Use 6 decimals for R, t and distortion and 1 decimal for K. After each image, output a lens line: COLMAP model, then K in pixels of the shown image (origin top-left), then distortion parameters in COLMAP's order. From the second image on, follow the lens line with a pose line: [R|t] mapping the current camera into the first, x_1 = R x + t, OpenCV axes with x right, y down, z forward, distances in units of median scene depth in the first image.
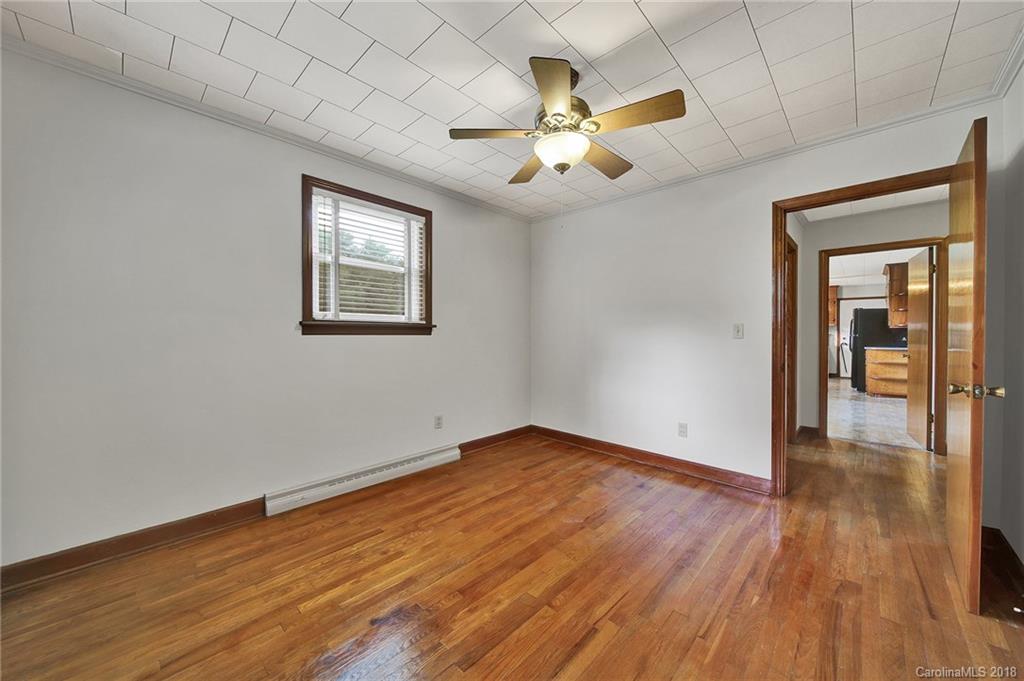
lens RADIAL K [[378.7, 0, 510.0], [0, 378.7, 336.8], [0, 0, 1]] dist [-0.002500, -0.000069]
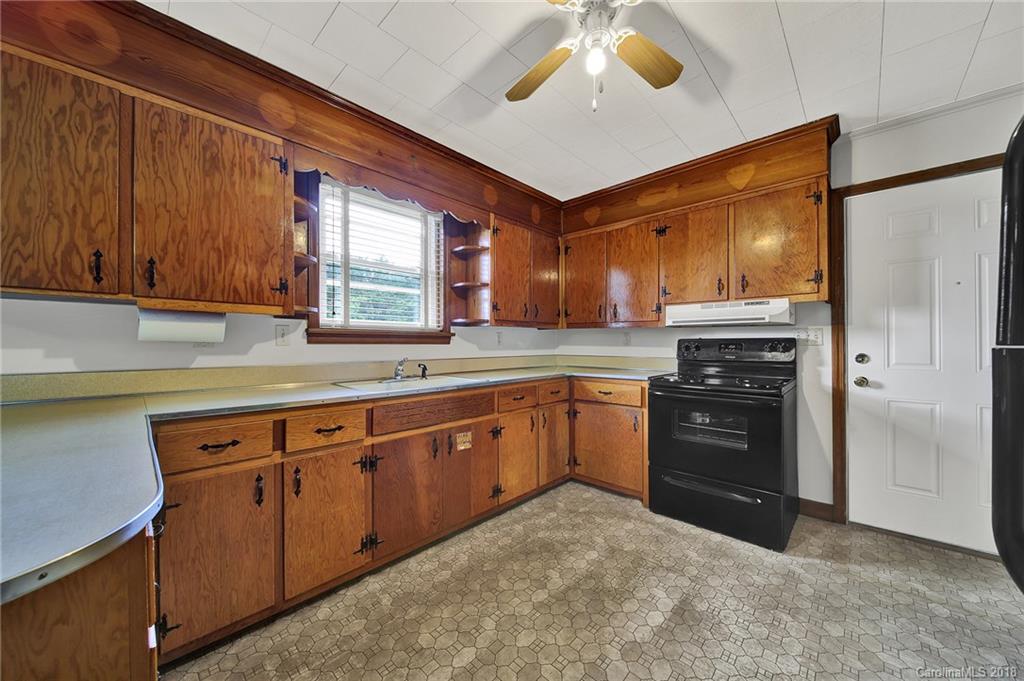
lens RADIAL K [[388.7, 0, 512.0], [0, 388.7, 340.5], [0, 0, 1]] dist [-0.000656, -0.000041]
pose [[0.999973, -0.004789, 0.005540, 0.861052], [0.004888, 0.999829, -0.017858, -0.004167], [-0.005453, 0.017885, 0.999825, 0.982795]]
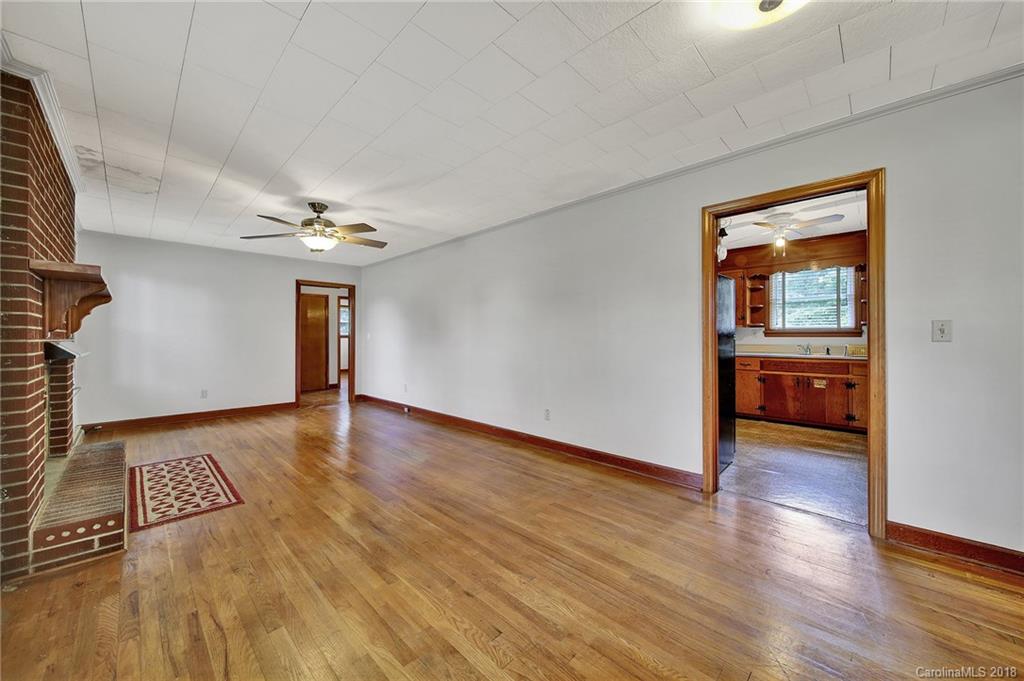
lens RADIAL K [[369.4, 0, 521.0], [0, 369.4, 337.3], [0, 0, 1]] dist [-0.001400, -0.000186]
pose [[-0.000333, -0.004550, -0.999990, 1.395940], [-0.006668, 0.999967, -0.004548, -0.000646], [0.999978, 0.006666, -0.000363, 0.813247]]
